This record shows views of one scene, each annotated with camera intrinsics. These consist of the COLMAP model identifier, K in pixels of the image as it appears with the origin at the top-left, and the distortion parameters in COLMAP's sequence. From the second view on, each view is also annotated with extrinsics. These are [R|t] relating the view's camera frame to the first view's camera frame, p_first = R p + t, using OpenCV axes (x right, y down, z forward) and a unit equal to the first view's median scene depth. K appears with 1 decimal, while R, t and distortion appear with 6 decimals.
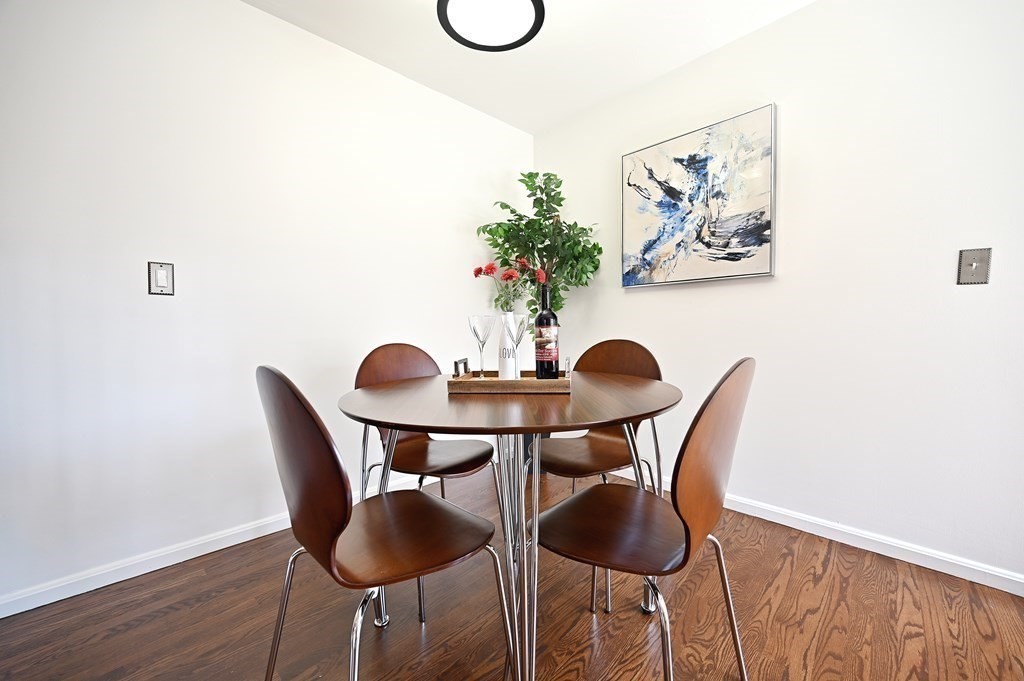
lens RADIAL K [[406.6, 0, 516.5], [0, 406.6, 341.5], [0, 0, 1]] dist [0.003713, 0.000854]
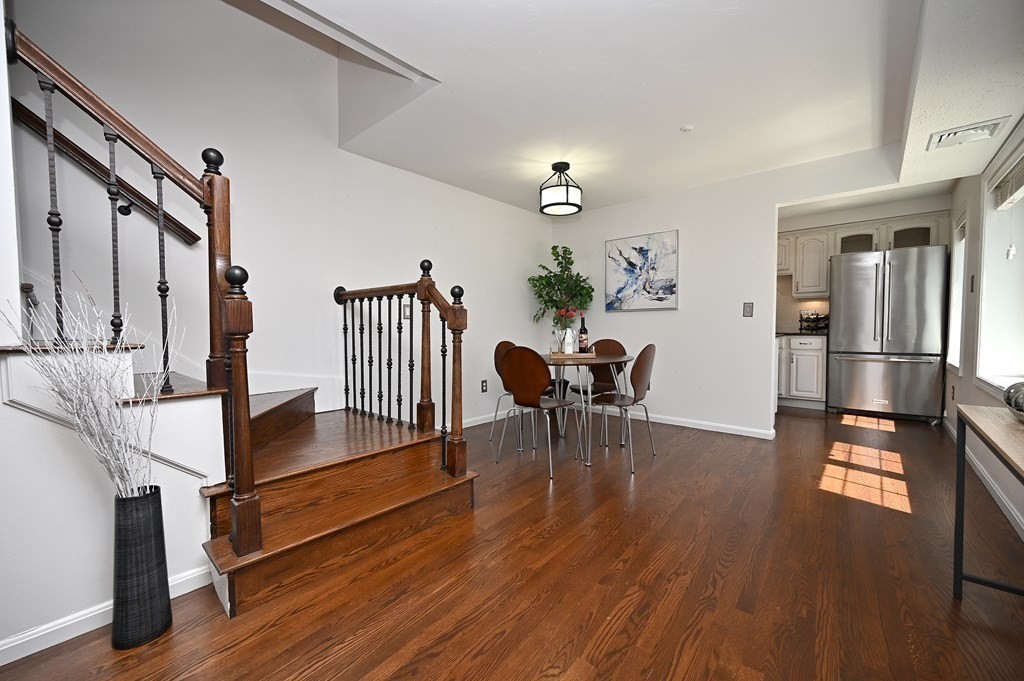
lens RADIAL K [[406.6, 0, 515.3], [0, 406.6, 341.6], [0, 0, 1]] dist [0.003713, 0.000854]
pose [[0.996451, -0.003930, 0.084079, -0.333568], [0.003712, 0.999989, 0.002746, 0.000204], [-0.084089, -0.002424, 0.996455, -0.886714]]
